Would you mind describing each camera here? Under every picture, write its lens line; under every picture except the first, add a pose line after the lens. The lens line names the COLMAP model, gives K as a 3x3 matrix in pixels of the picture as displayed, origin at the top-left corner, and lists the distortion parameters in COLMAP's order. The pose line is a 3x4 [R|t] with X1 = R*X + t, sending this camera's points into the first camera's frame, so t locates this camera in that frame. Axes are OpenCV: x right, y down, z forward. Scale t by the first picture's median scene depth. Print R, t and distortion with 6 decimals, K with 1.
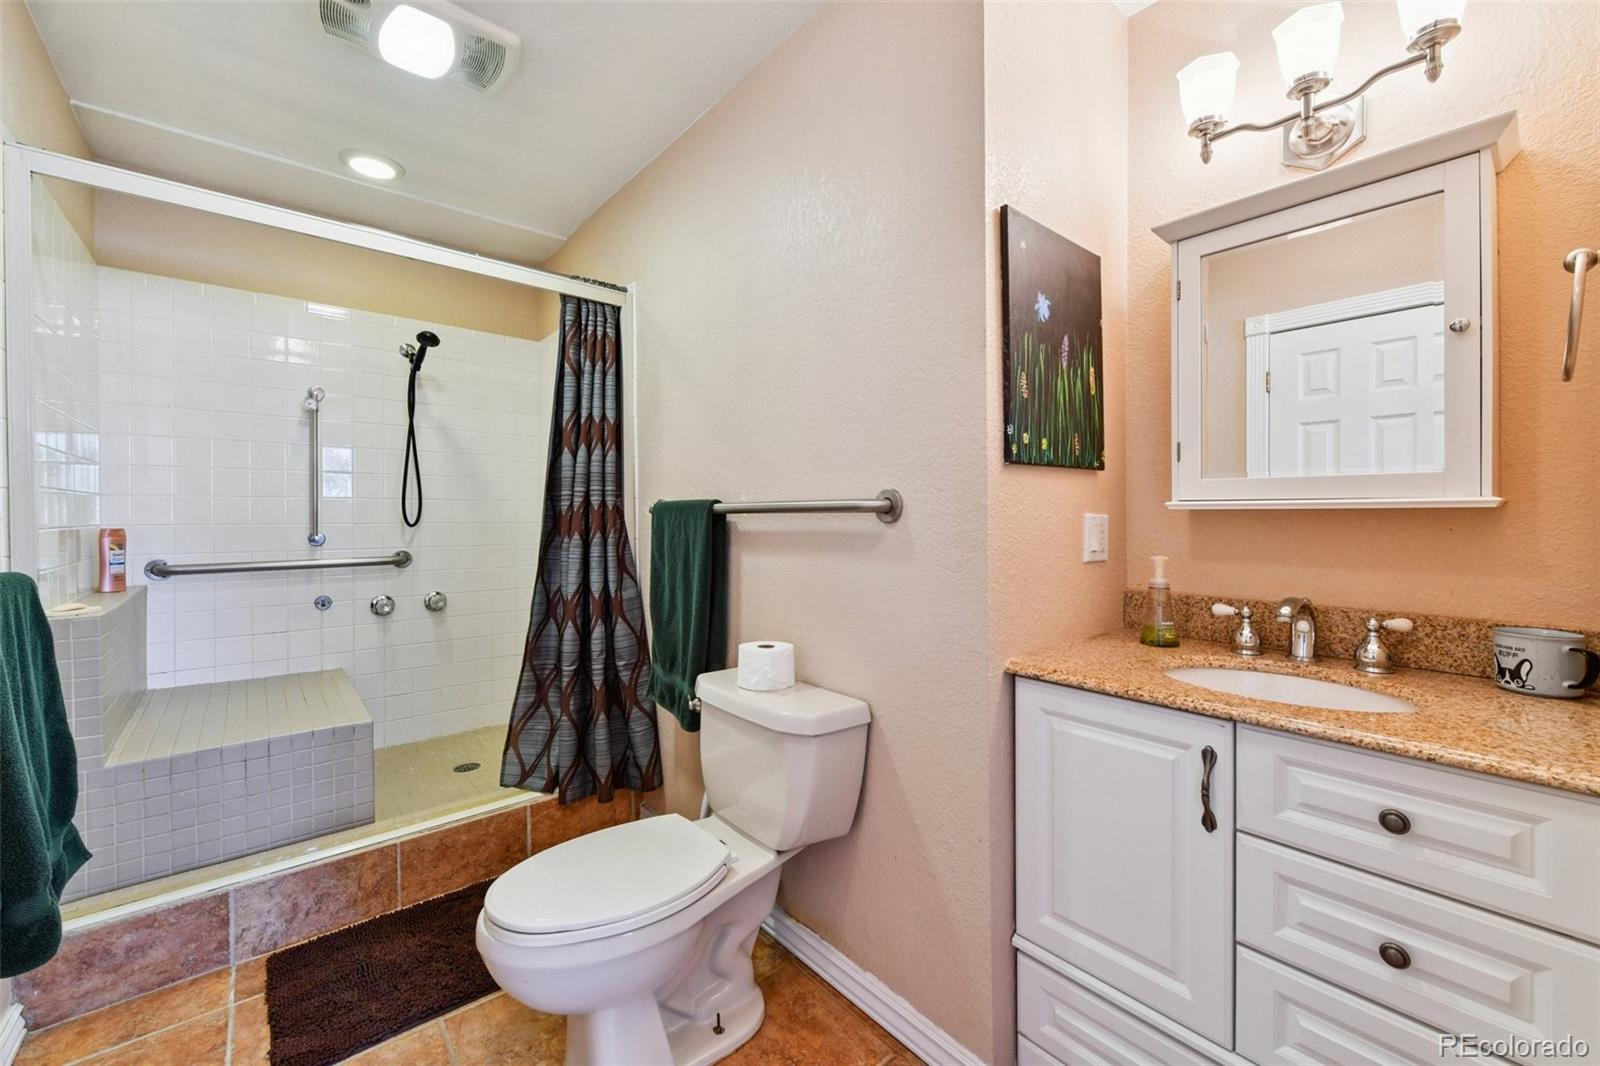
lens RADIAL K [[639.9, 0, 811.2], [0, 639.9, 520.4], [0, 0, 1]] dist [-0.001292, -0.000283]
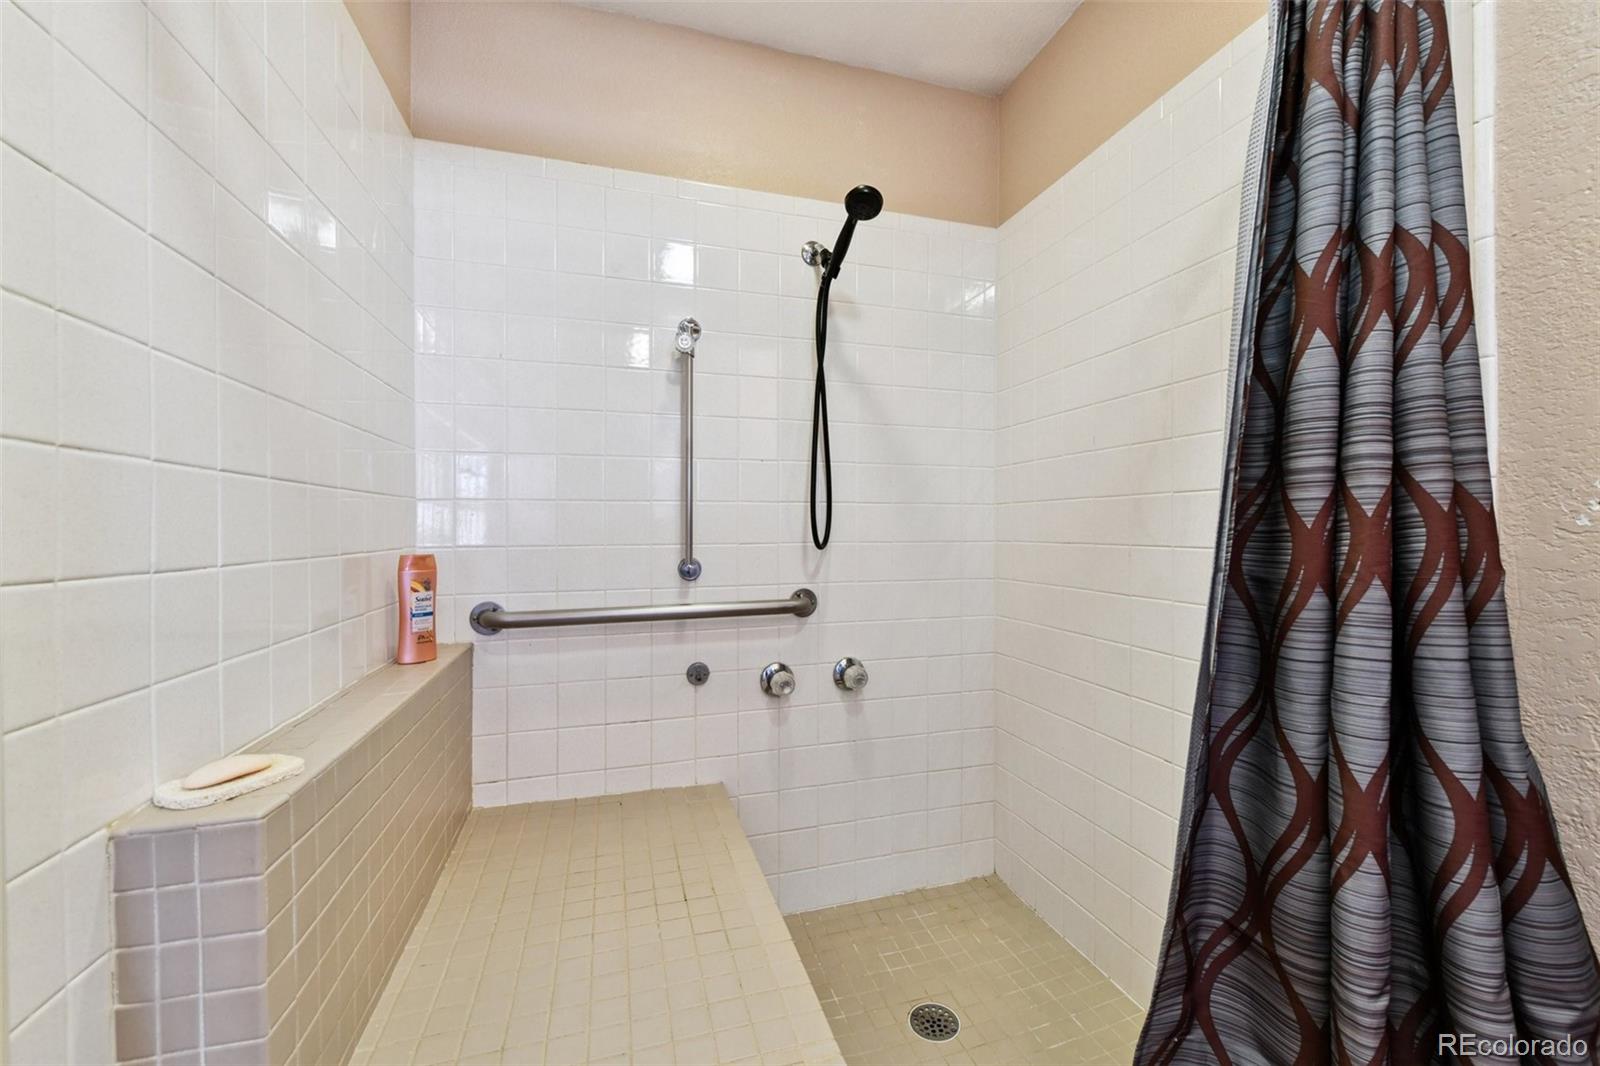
lens RADIAL K [[635.7, 0, 804.8], [0, 635.7, 525.9], [0, 0, 1]] dist [0.000524, -0.000193]
pose [[0.910698, -0.006870, -0.413016, -0.476027], [0.002016, 0.999924, -0.012187, -0.005250], [0.413068, 0.010266, 0.910642, 0.554897]]
